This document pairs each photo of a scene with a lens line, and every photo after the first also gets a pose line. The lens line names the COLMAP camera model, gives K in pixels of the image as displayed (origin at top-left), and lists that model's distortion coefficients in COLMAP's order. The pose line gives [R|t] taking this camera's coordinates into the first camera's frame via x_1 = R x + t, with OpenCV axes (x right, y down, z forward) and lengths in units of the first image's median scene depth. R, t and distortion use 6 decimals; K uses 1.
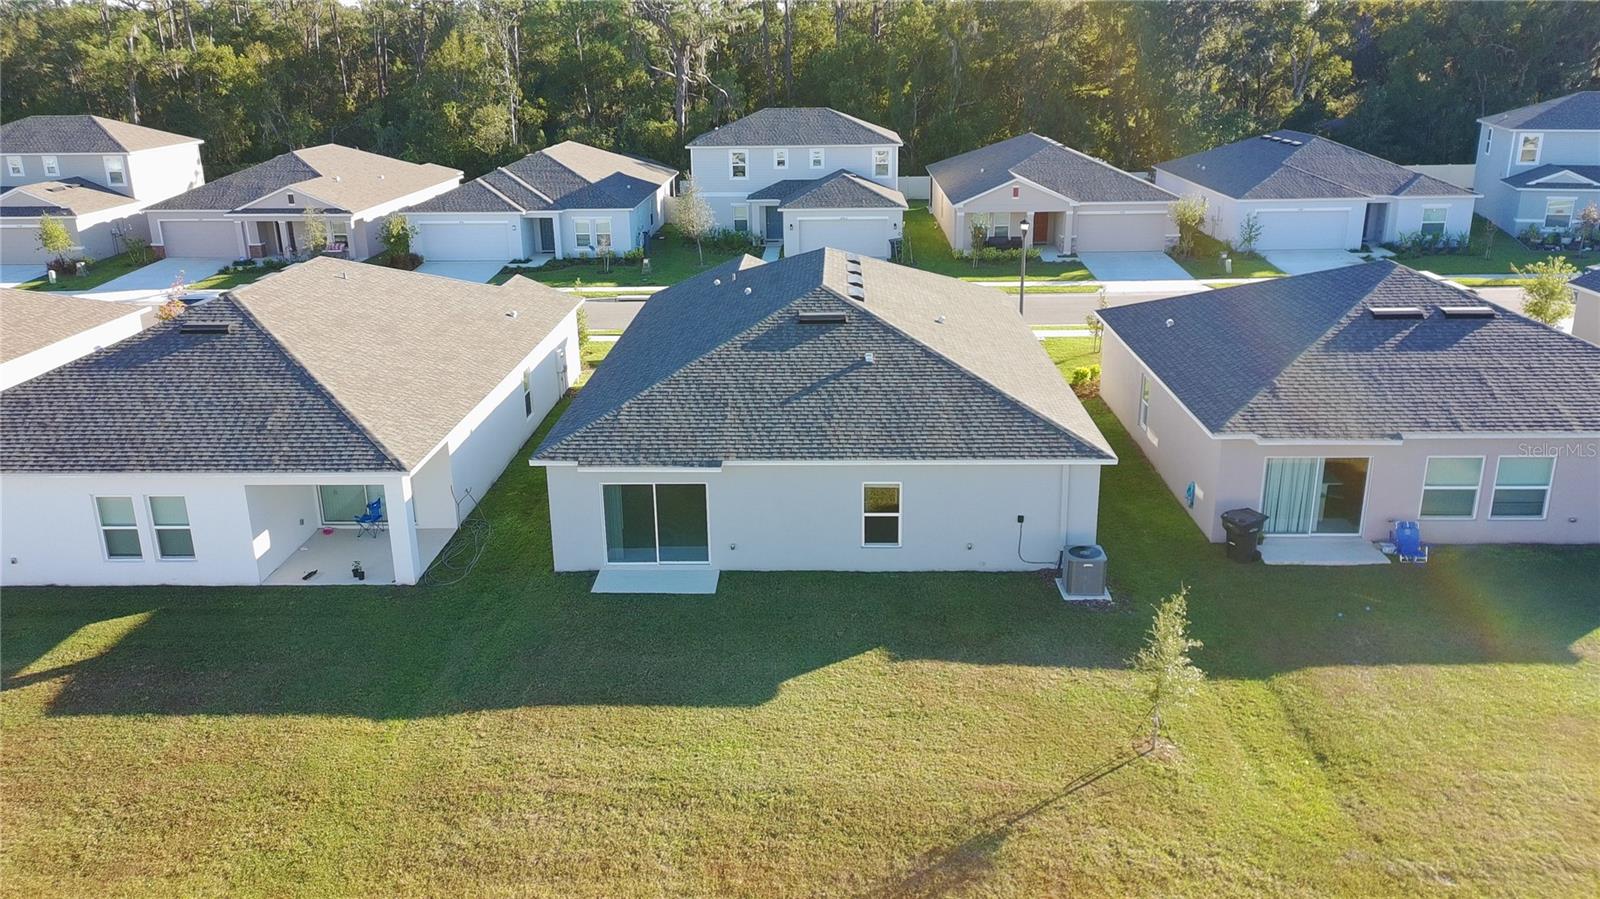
lens RADIAL K [[1232.9, 0, 800.0], [0, 1232.9, 449.5], [0, 0, 1]] dist [0.072733, -0.081554]
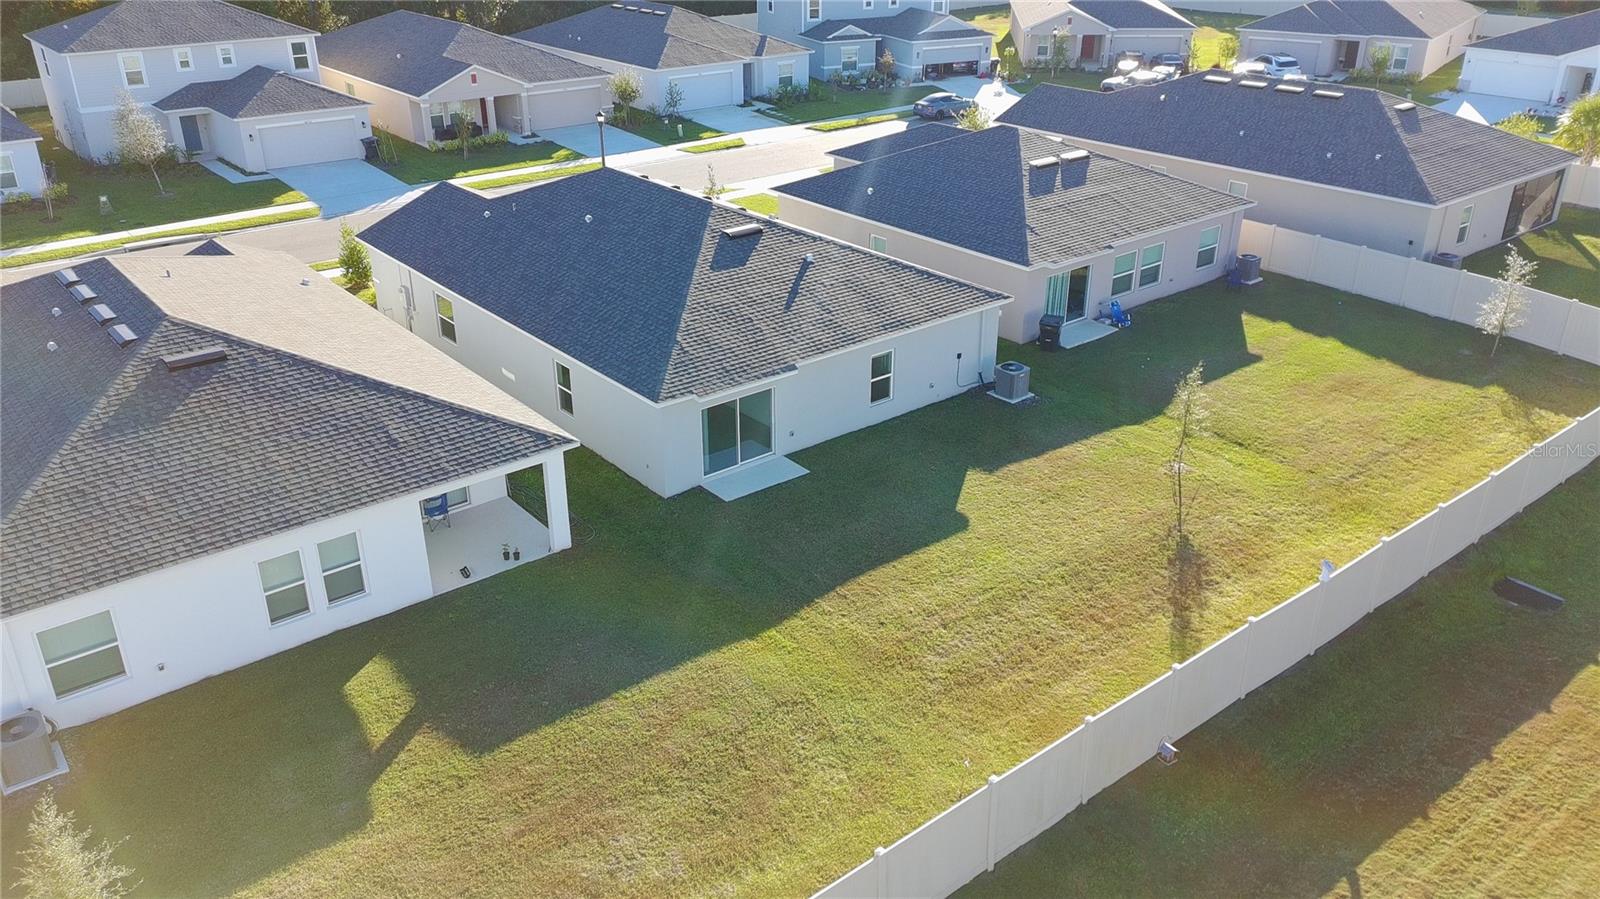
lens RADIAL K [[1232.9, 0, 800.0], [0, 1232.9, 449.5], [0, 0, 1]] dist [0.072733, -0.081554]
pose [[0.753580, -0.270261, 0.599230, -0.766009], [0.195444, 0.962468, 0.188299, -0.129532], [-0.627630, -0.024782, 0.778117, 0.061602]]
